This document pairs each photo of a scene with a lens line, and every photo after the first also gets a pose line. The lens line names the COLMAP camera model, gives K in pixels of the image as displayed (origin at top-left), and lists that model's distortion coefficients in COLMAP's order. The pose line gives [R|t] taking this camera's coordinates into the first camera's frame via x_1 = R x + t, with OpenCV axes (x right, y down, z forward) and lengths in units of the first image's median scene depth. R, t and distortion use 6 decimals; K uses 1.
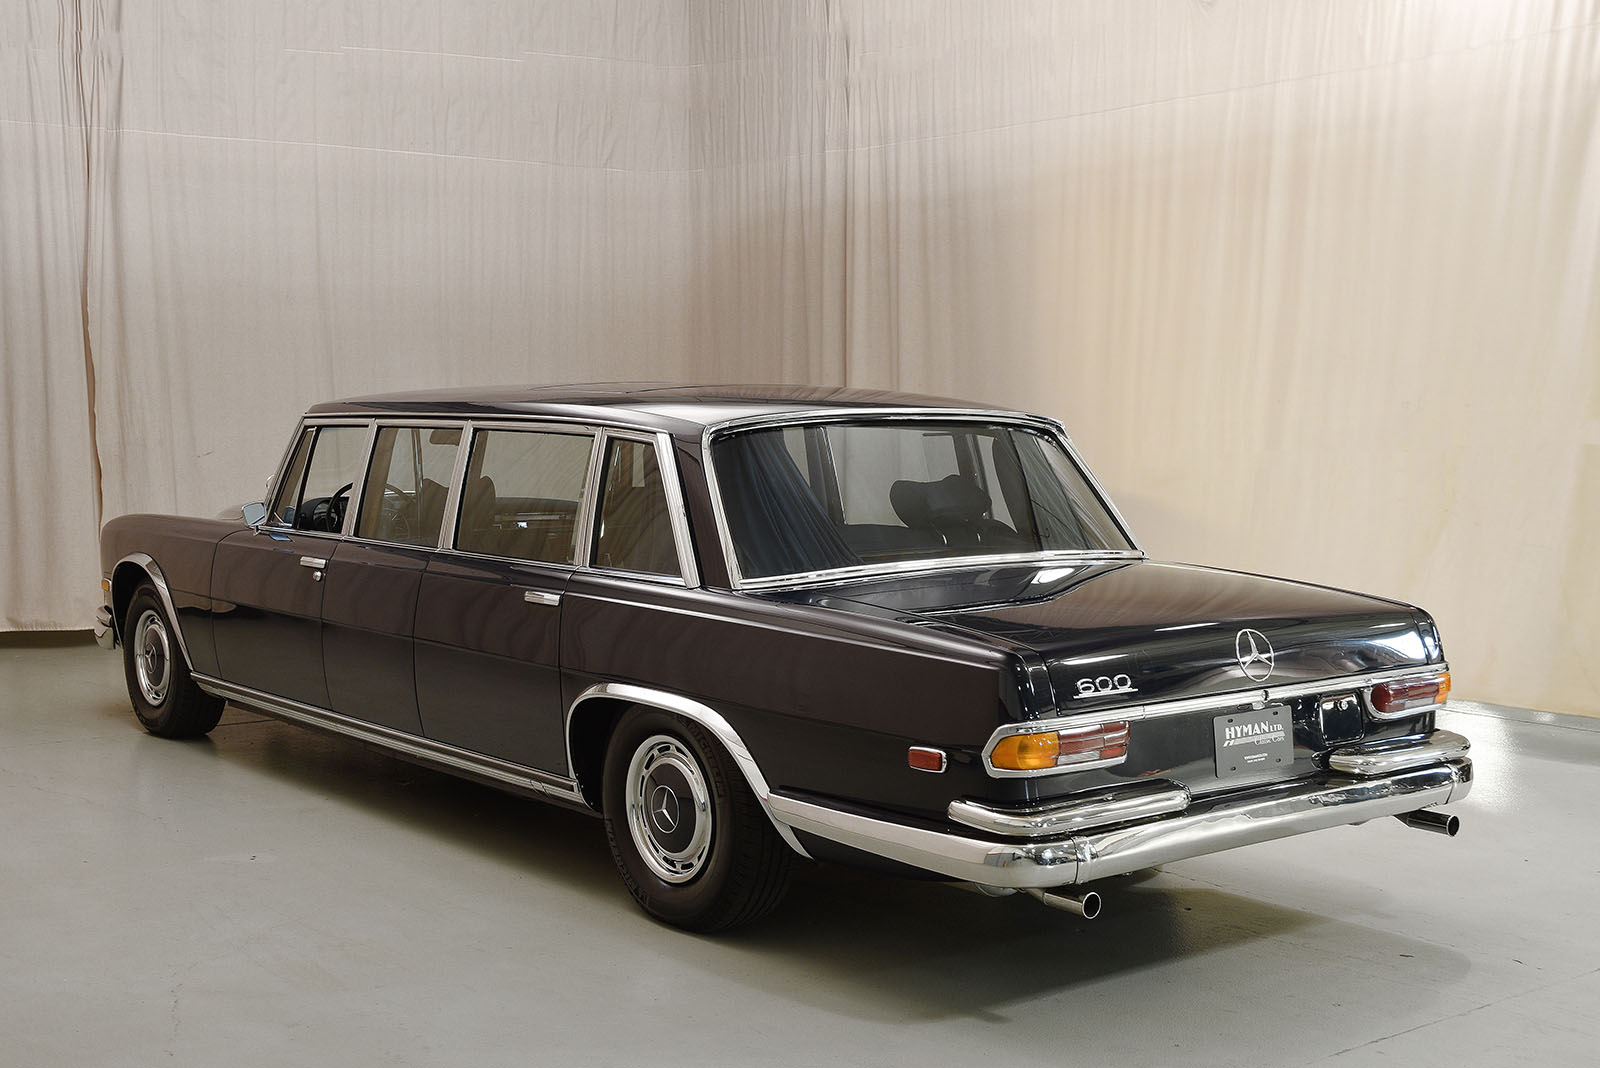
lens RADIAL K [[1970.4, 0, 800.0], [0, 1970.4, 534.0], [0, 0, 1]] dist [0.010959, -0.004562]
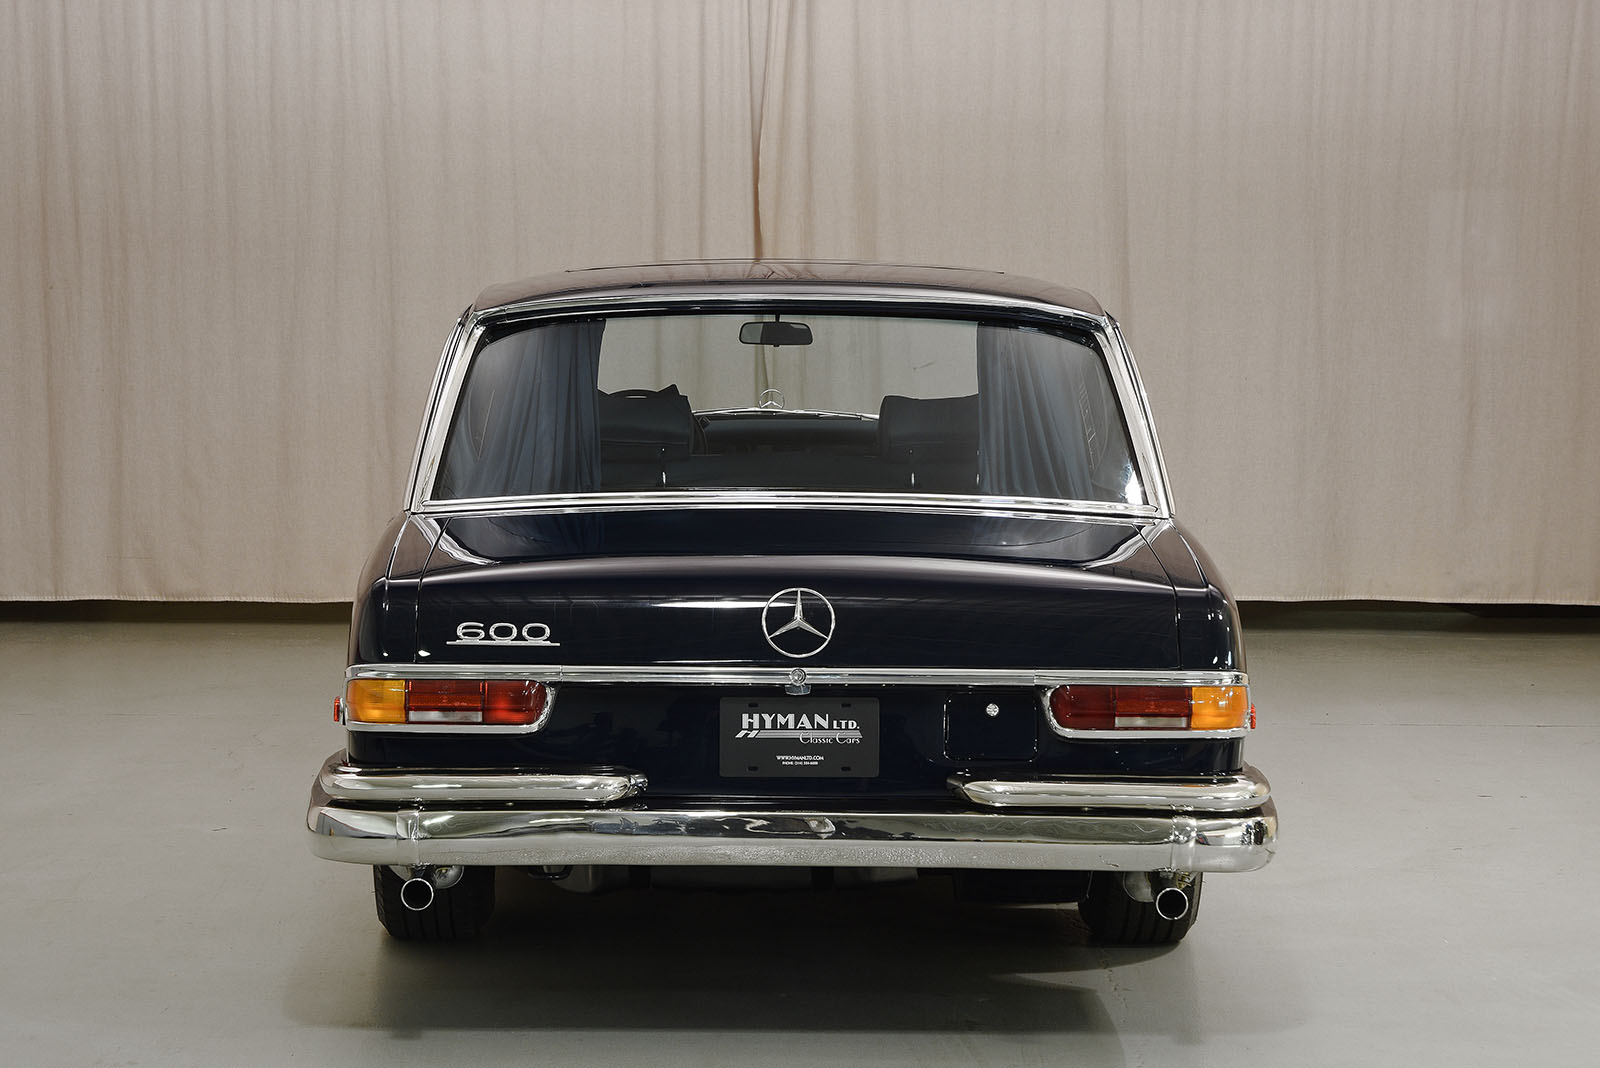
lens RADIAL K [[3770.8, 0, 800.0], [0, 3770.8, 534.0], [0, 0, 1]] dist [-0.020384, 0.320051]
pose [[0.775451, 0.046696, -0.629679, 1.130195], [-0.050015, 0.998671, 0.012467, 0.009908], [0.629424, 0.021826, 0.776755, -0.115458]]
